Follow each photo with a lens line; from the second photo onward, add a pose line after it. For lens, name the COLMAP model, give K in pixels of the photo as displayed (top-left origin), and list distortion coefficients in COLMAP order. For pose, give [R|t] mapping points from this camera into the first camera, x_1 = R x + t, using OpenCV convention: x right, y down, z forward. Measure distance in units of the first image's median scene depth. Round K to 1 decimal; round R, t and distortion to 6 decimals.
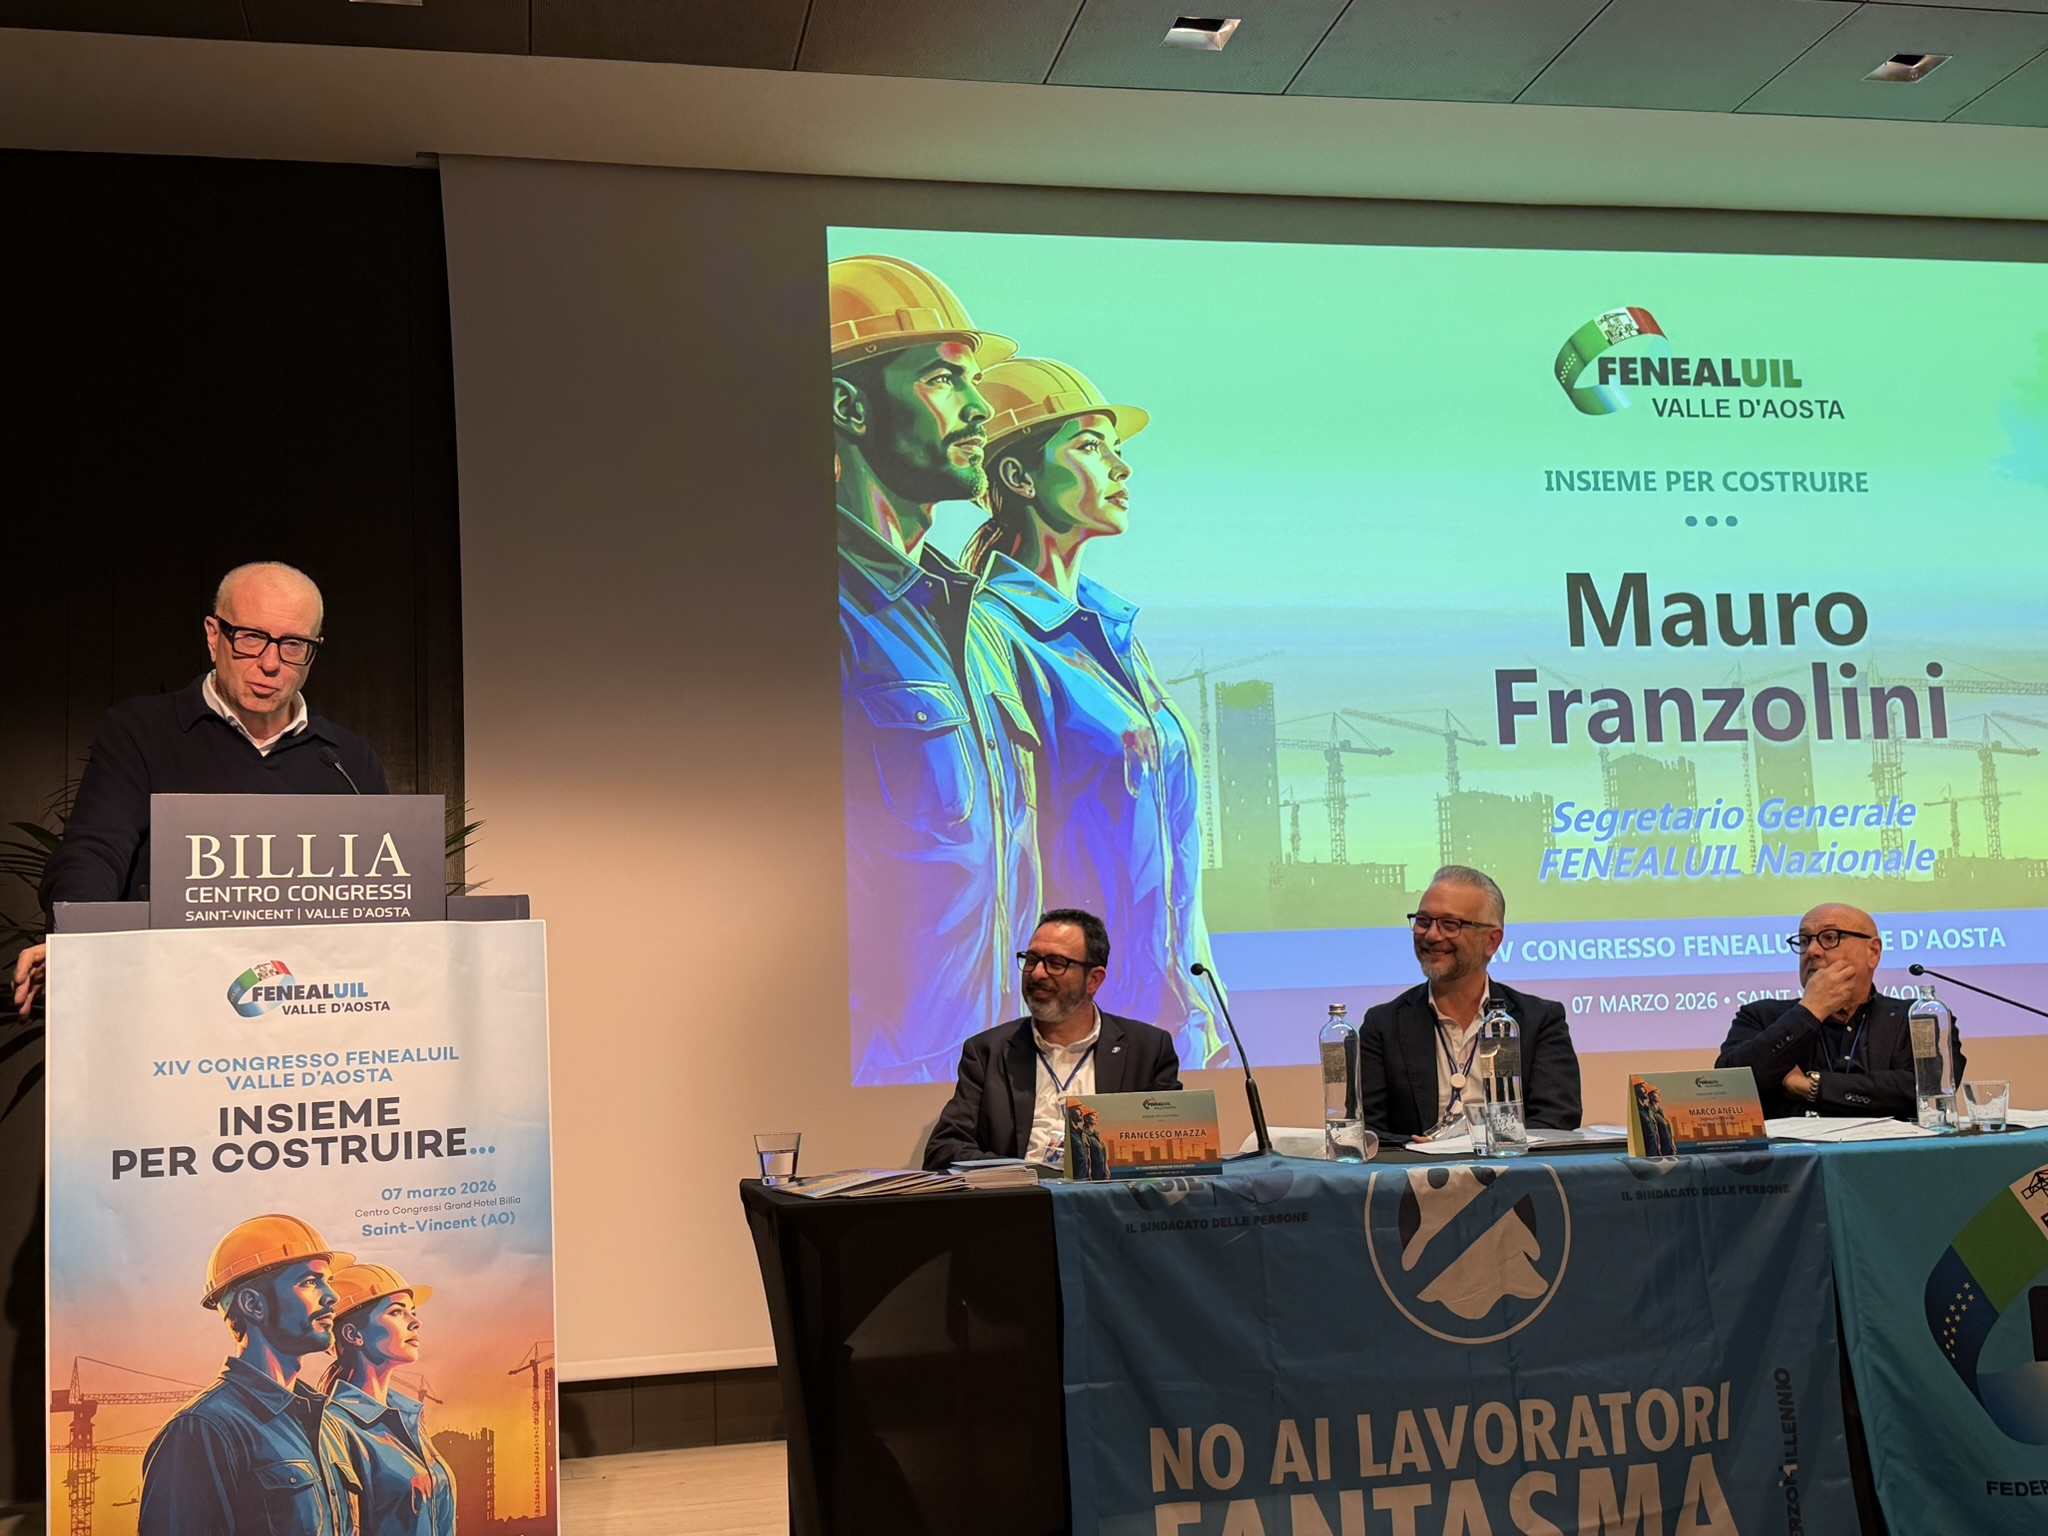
lens RADIAL K [[2238.6, 0, 1000.7], [0, 2238.6, 793.3], [0, 0, 1]] dist [0.081386, 0.000000]
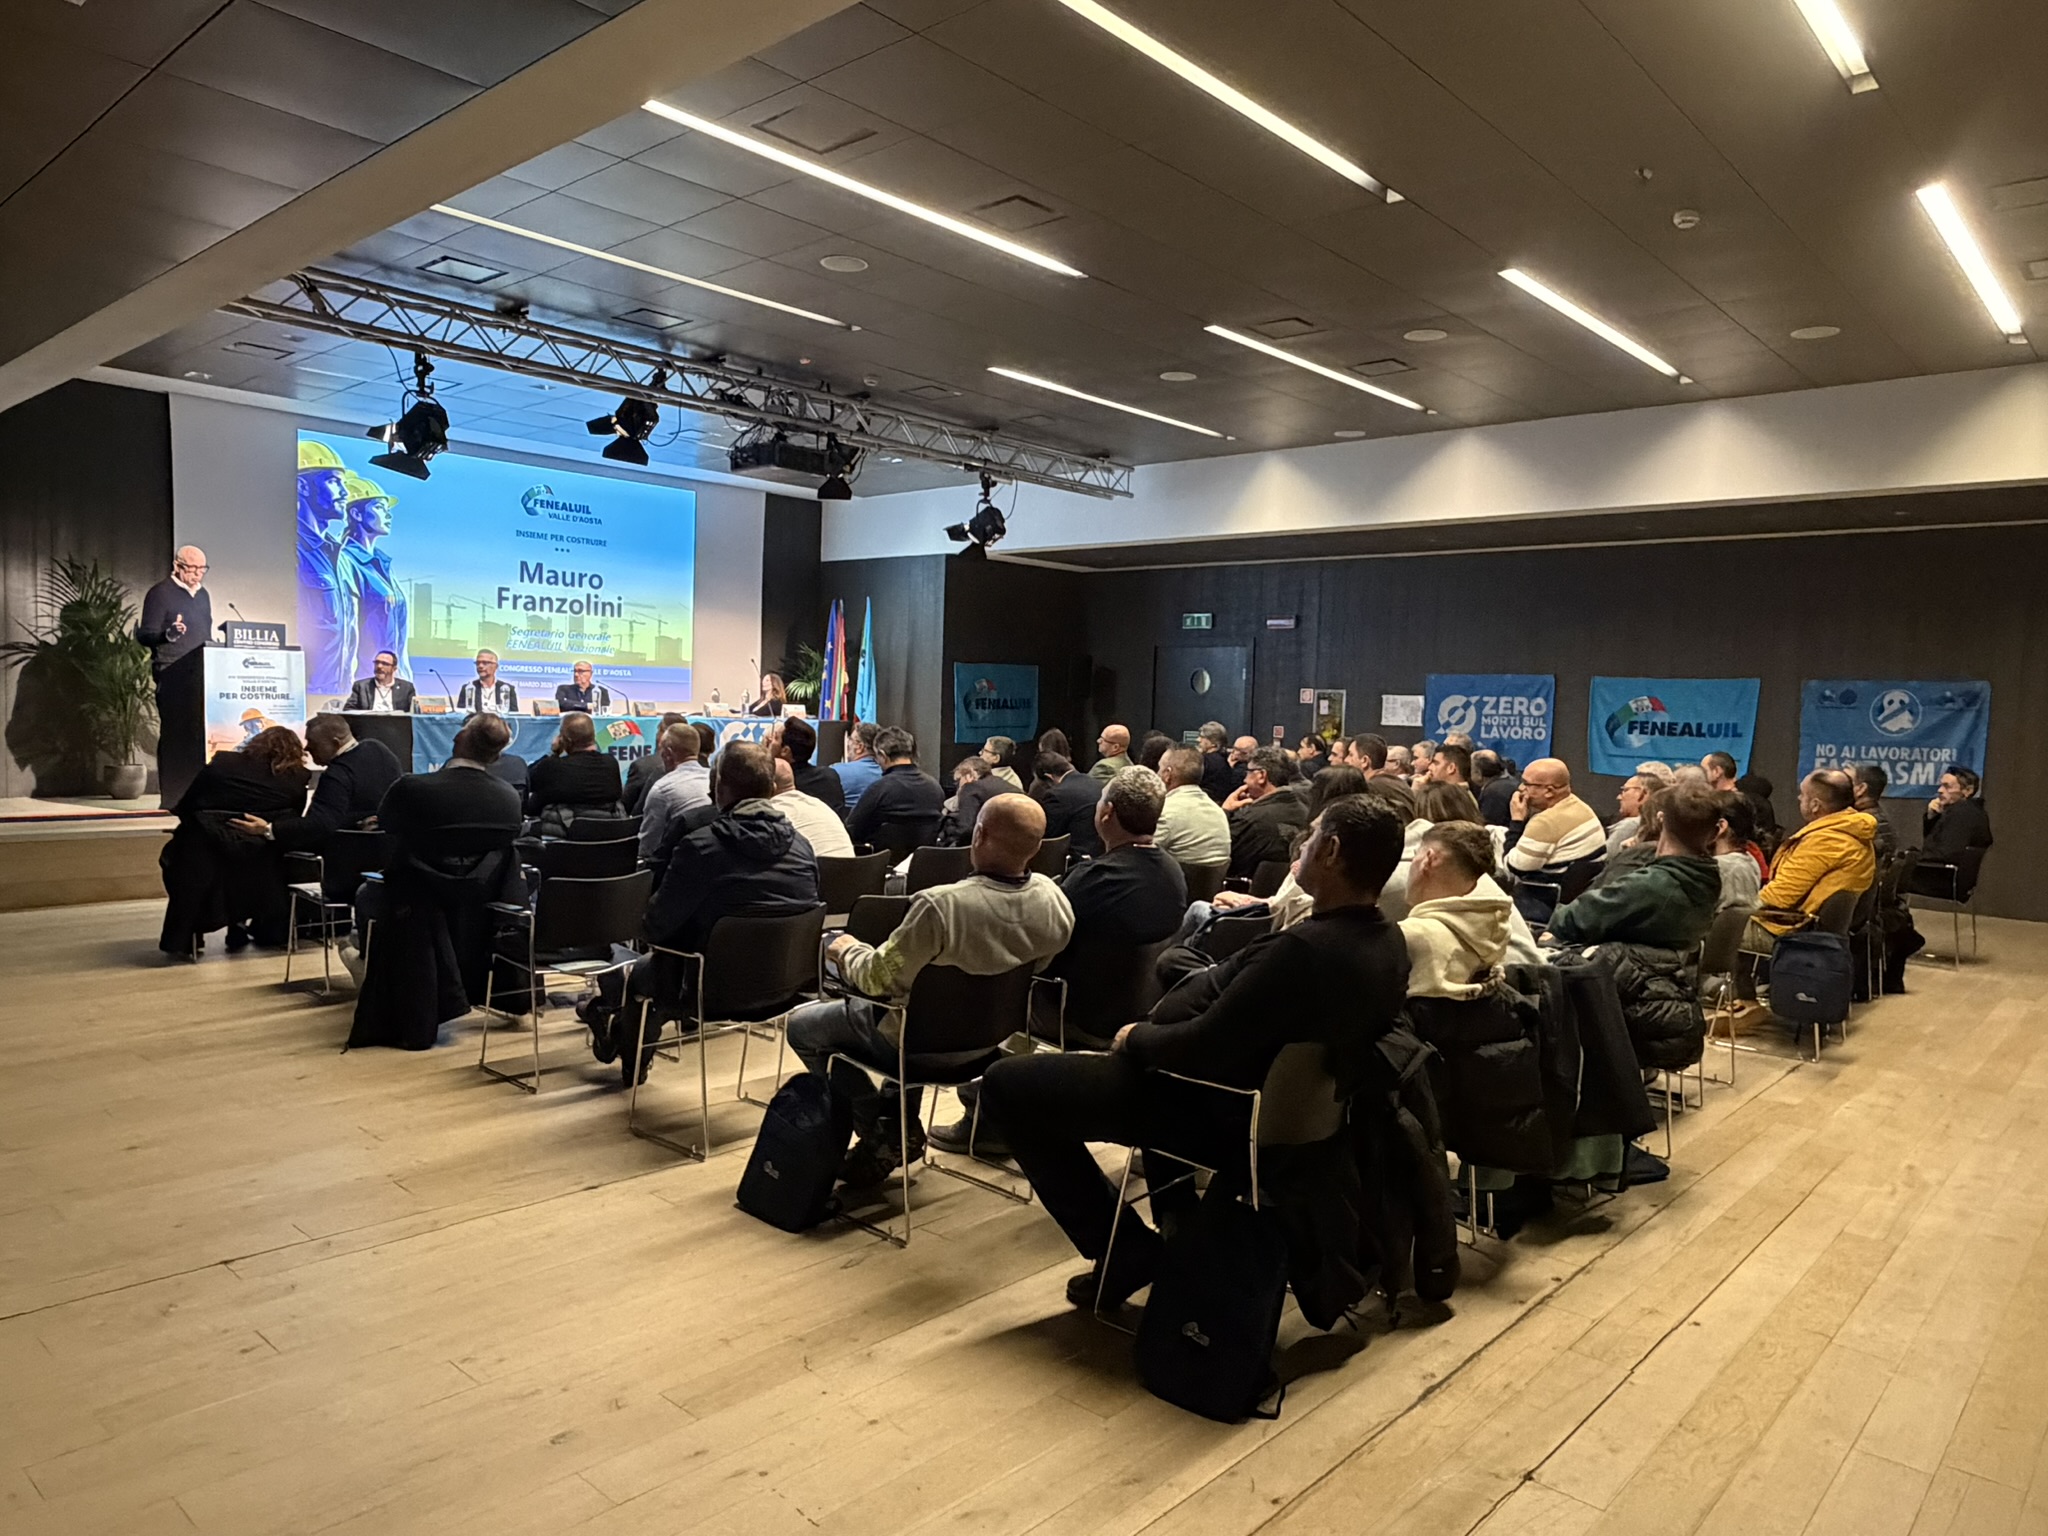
lens RADIAL K [[1372.5, 0, 1004.4], [0, 1372.5, 768.1], [0, 0, 1]] dist [0.007538, 0.004458]
pose [[0.809416, 0.034951, 0.586195, -0.660134], [-0.124509, 0.985746, 0.113148, -0.200566], [-0.573885, -0.164570, 0.802230, -2.079108]]
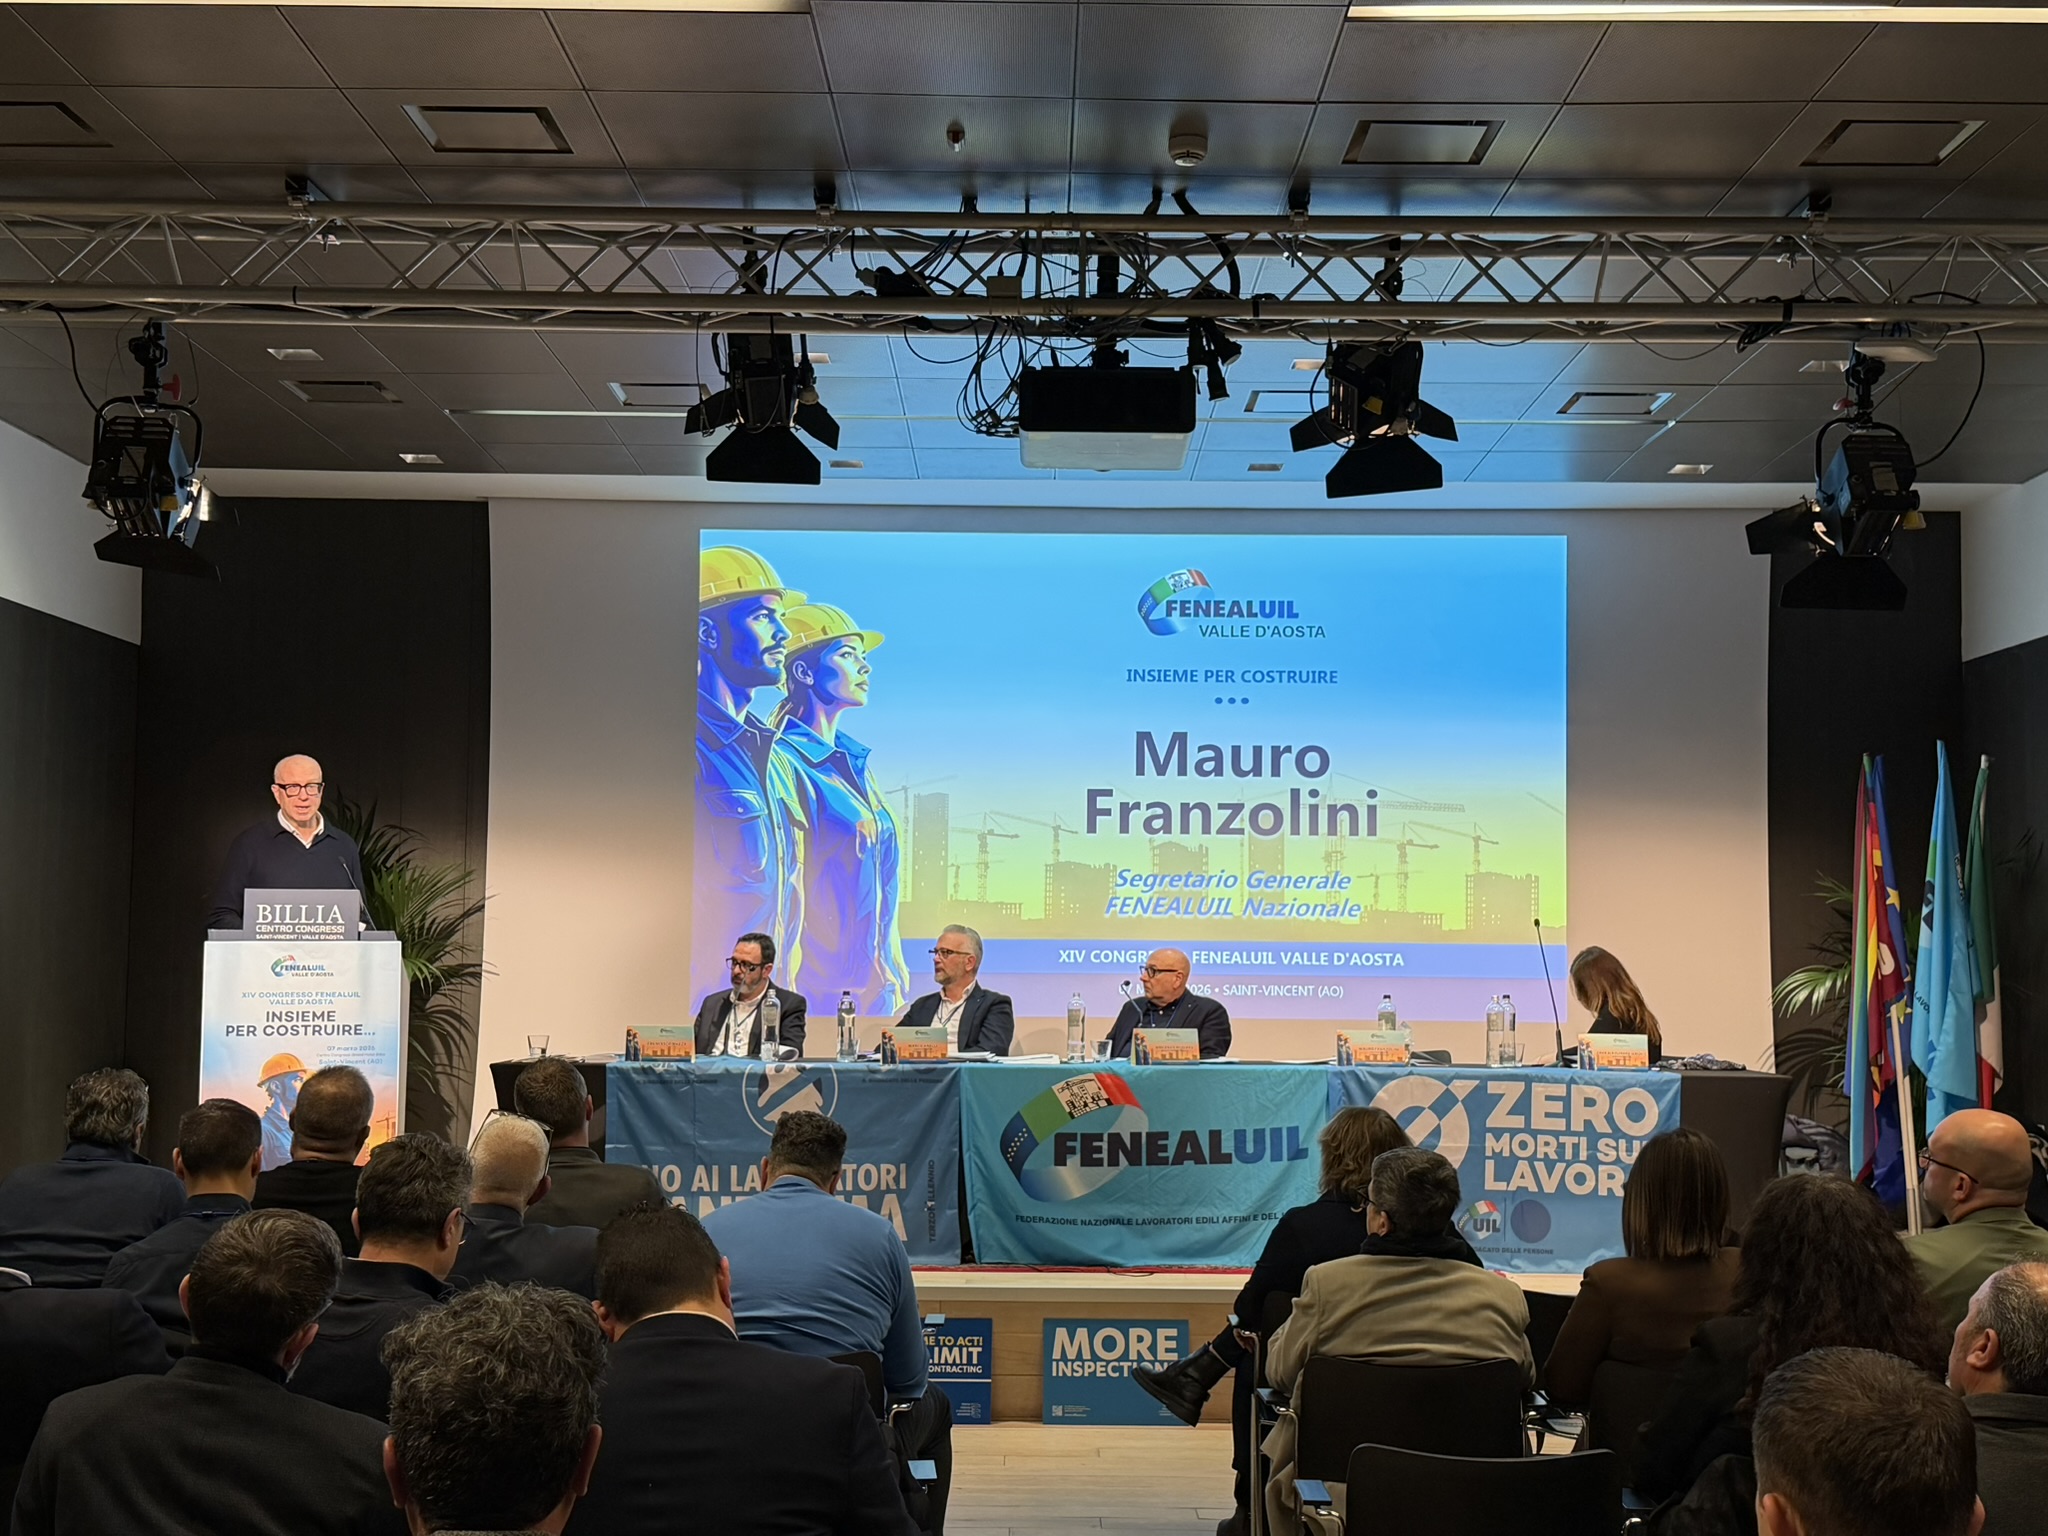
lens RADIAL K [[2490.6, 0, 1022.4], [0, 2490.6, 785.7], [0, 0, 1]] dist [0.125397, 0.000000]
pose [[0.977576, 0.034195, -0.207786, 0.963933], [-0.025869, 0.998755, 0.042659, -0.233435], [0.208986, -0.036327, 0.977244, -1.438331]]
